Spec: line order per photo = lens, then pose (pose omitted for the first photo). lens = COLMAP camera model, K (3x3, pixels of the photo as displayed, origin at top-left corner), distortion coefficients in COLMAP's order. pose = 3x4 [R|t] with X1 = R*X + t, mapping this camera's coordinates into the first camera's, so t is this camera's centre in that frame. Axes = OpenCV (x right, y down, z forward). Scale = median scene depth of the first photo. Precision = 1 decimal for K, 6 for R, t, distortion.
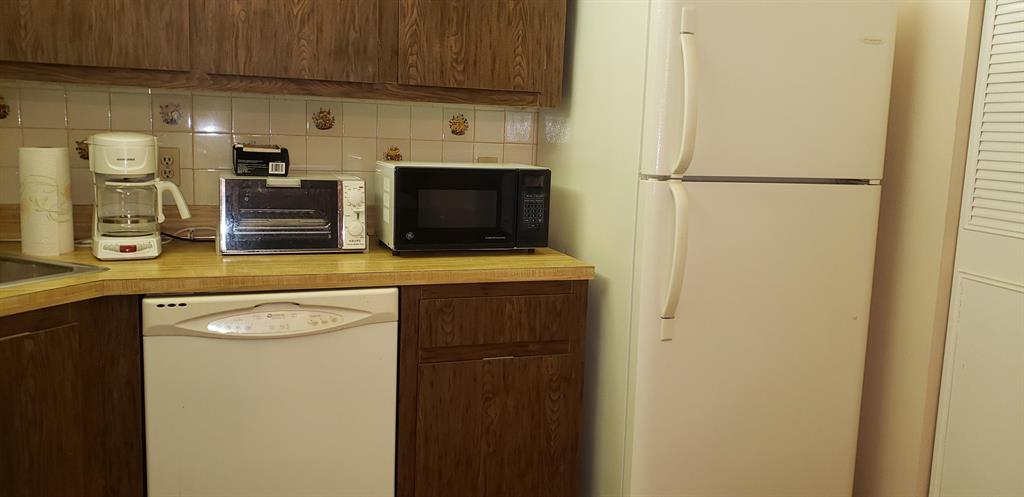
lens RADIAL K [[789.5, 0, 511.1], [0, 789.5, 232.0], [0, 0, 1]] dist [0.013435, 0.003683]
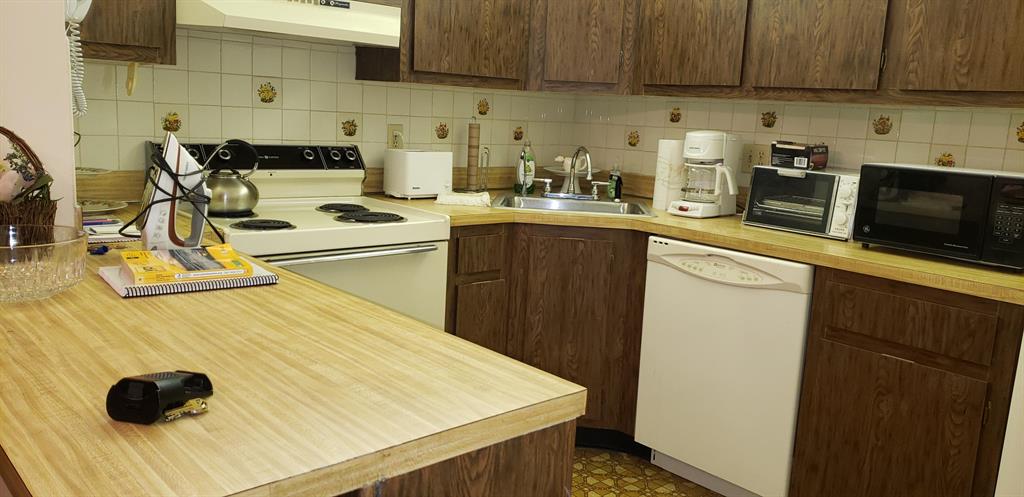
lens RADIAL K [[792.4, 0, 511.5], [0, 792.4, 239.8], [0, 0, 1]] dist [0.007731, 0.010996]
pose [[0.365728, 0.139575, -0.920197, 0.714881], [-0.157600, 0.983701, 0.086570, 0.001389], [0.917282, 0.113362, 0.381764, 0.142461]]
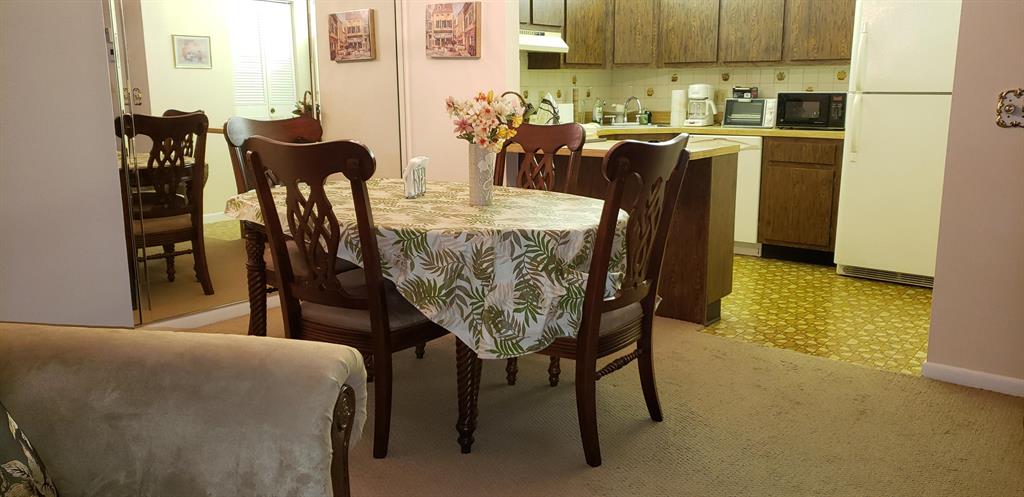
lens RADIAL K [[792.4, 0, 511.5], [0, 792.4, 239.8], [0, 0, 1]] dist [0.007731, 0.010996]
pose [[0.524238, 0.125368, -0.842293, 1.656628], [-0.083570, 0.991903, 0.095623, 0.219709], [0.847461, 0.020261, 0.530470, -1.113929]]
